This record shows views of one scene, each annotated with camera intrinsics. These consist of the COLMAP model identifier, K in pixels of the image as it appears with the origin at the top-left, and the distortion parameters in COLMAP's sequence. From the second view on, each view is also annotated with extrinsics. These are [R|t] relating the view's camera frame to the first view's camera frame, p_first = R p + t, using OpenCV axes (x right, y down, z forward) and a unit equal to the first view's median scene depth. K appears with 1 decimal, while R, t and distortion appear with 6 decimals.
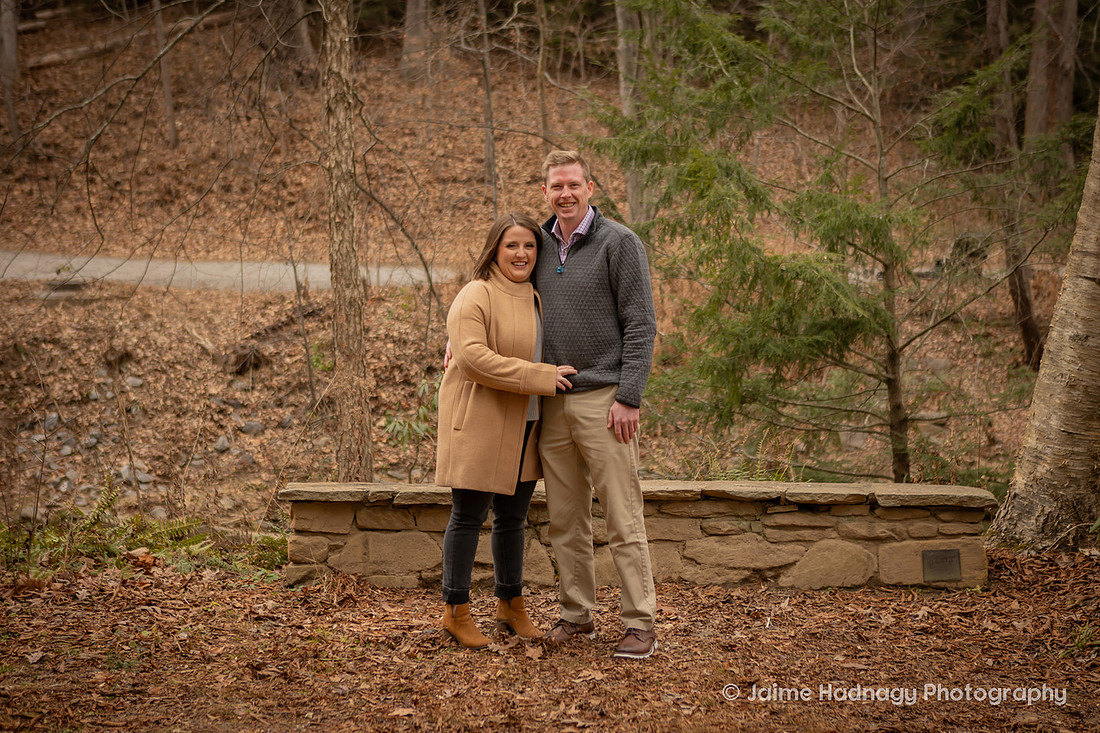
lens RADIAL K [[1573.7, 0, 558.8], [0, 1573.7, 310.6], [0, 0, 1]] dist [0.020078, 0.040623]
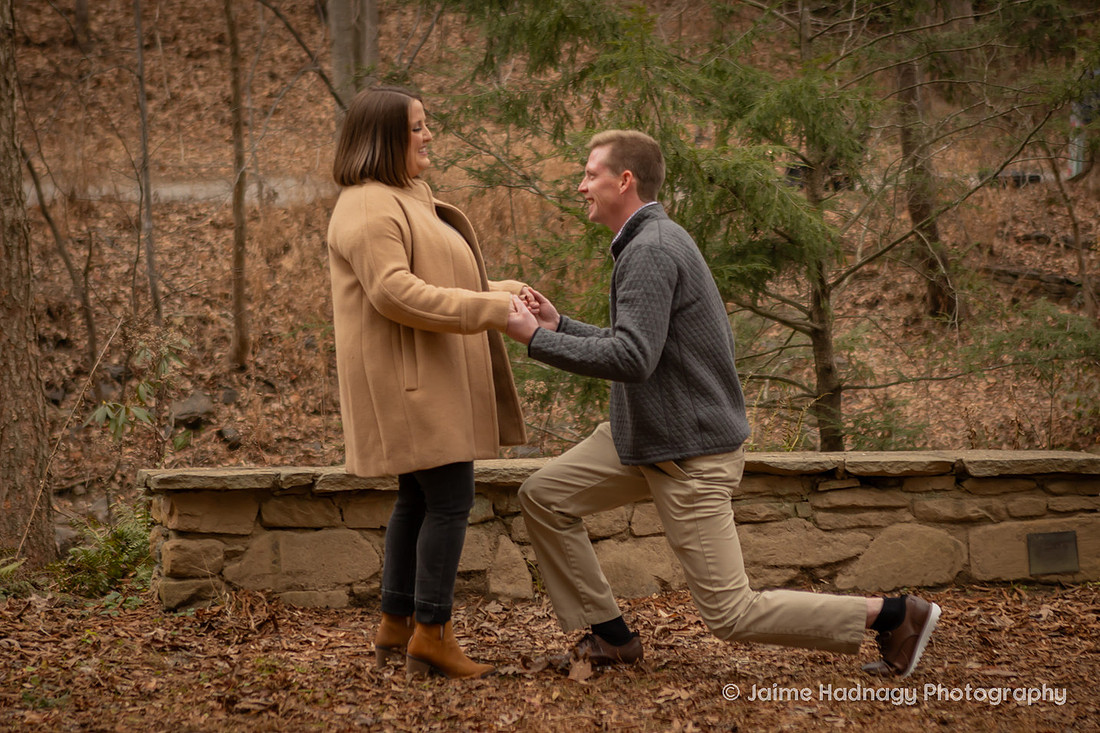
lens RADIAL K [[2442.6, 0, 549.9], [0, 2442.6, 285.0], [0, 0, 1]] dist [0.074026, 0.084979]
pose [[0.989404, -0.014305, 0.144479, -0.156436], [0.012015, 0.999788, 0.016711, 0.011546], [-0.144687, -0.014798, 0.989367, -0.114334]]
